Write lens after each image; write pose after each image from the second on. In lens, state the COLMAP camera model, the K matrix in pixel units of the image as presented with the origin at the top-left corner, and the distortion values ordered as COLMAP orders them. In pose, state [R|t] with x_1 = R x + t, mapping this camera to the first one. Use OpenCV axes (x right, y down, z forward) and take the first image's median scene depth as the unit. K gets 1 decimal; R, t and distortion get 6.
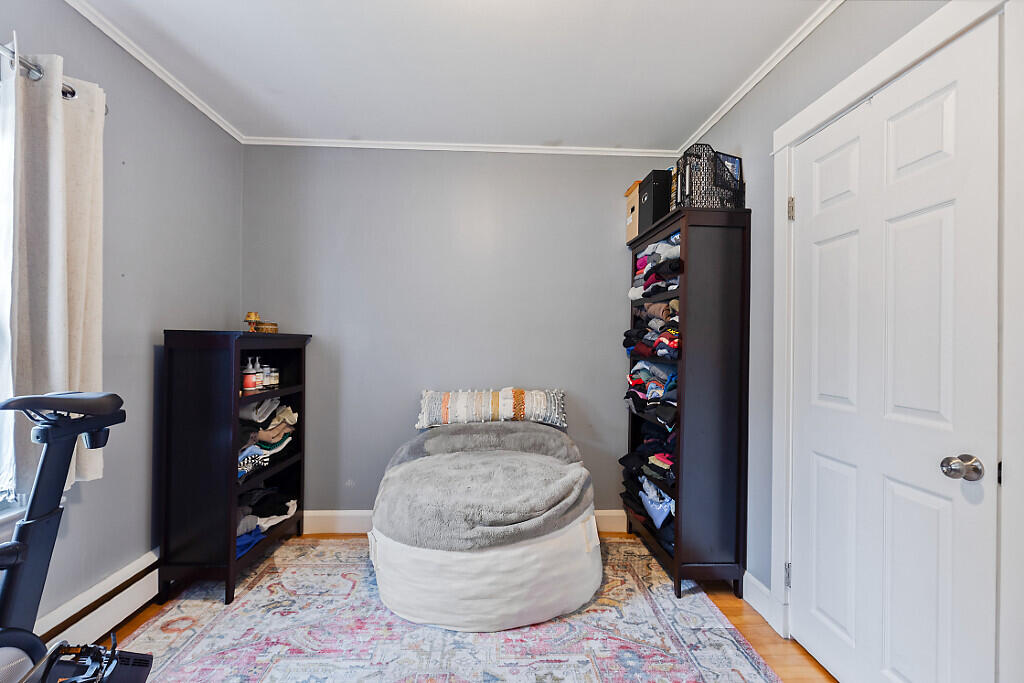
lens RADIAL K [[454.7, 0, 512.0], [0, 454.7, 341.5], [0, 0, 1]] dist [-0.001979, -0.000399]
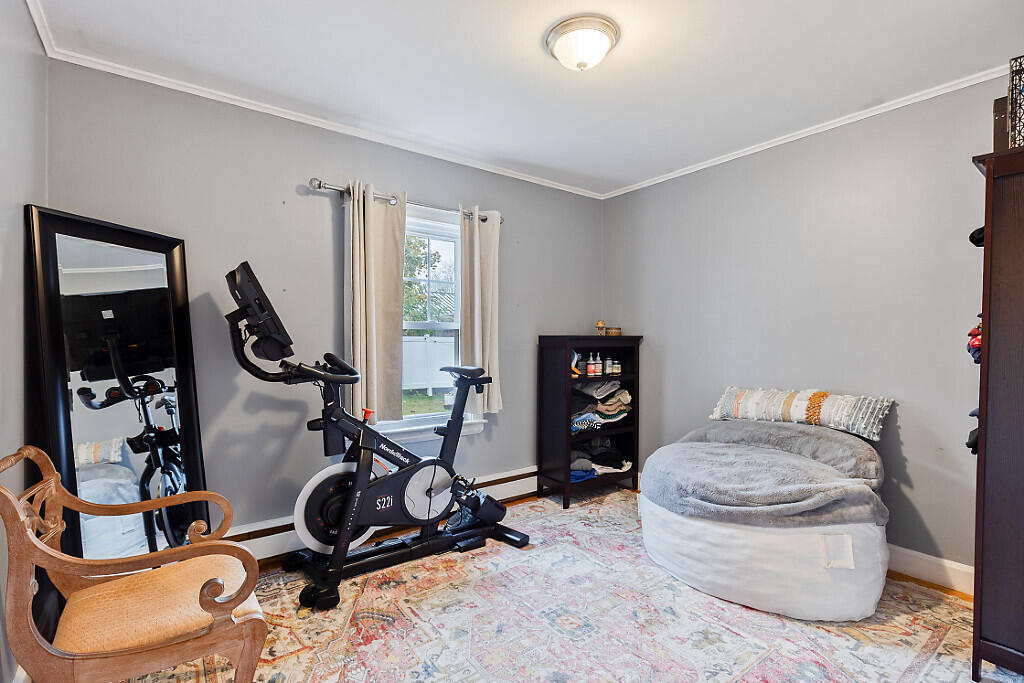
lens RADIAL K [[454.7, 0, 512.0], [0, 454.7, 341.5], [0, 0, 1]] dist [-0.001979, -0.000399]
pose [[0.576162, -0.006401, -0.817311, 0.564846], [0.008154, 0.999965, -0.002084, 0.000348], [0.817295, -0.005464, 0.576194, -0.052977]]
